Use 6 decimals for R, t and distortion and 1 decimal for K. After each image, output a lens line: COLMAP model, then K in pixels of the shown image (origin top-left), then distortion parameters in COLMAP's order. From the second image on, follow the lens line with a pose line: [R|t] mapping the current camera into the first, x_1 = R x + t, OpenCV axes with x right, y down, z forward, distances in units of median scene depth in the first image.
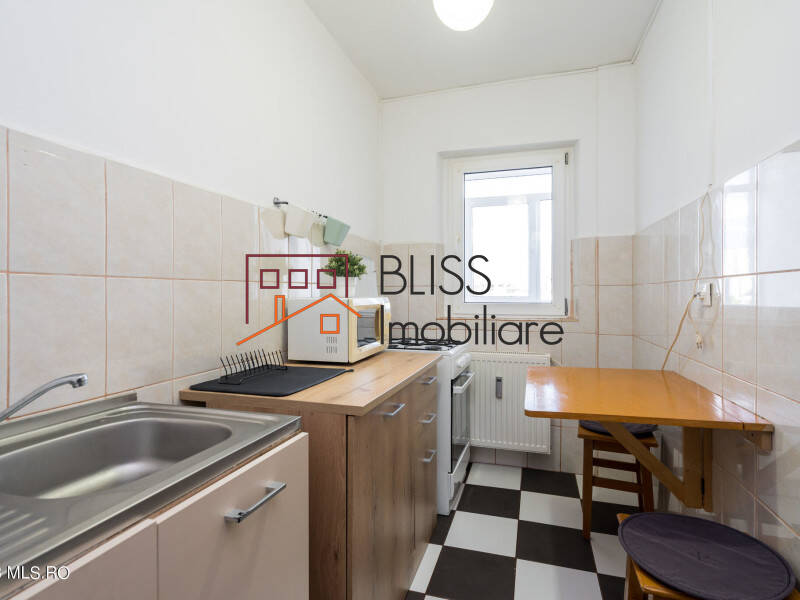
lens RADIAL K [[411.8, 0, 396.6], [0, 411.8, 302.2], [0, 0, 1]] dist [0.004225, -0.011581]
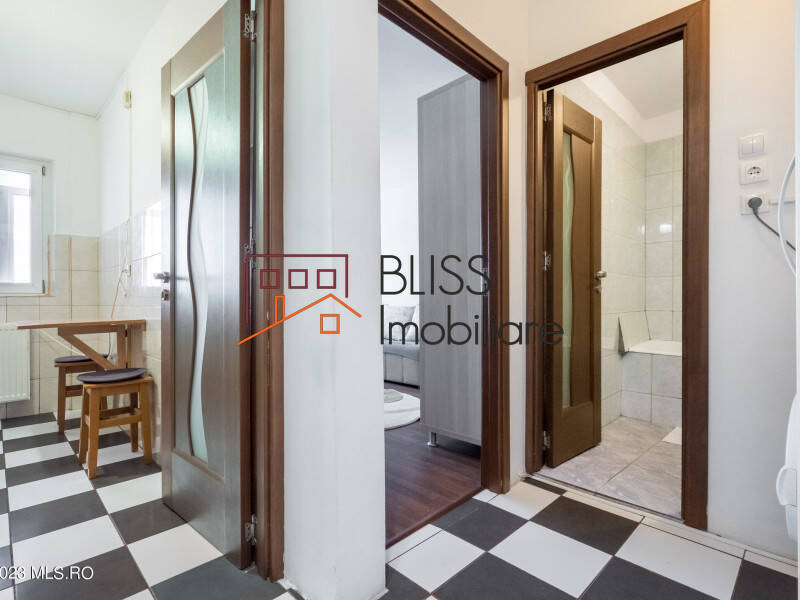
lens RADIAL K [[411.8, 0, 396.6], [0, 411.8, 302.2], [0, 0, 1]] dist [0.004225, -0.011581]
pose [[0.449249, -0.000668, 0.893406, -0.255001], [0.013617, 0.999889, -0.006100, 0.090171], [-0.893303, 0.014906, 0.449208, -0.599433]]
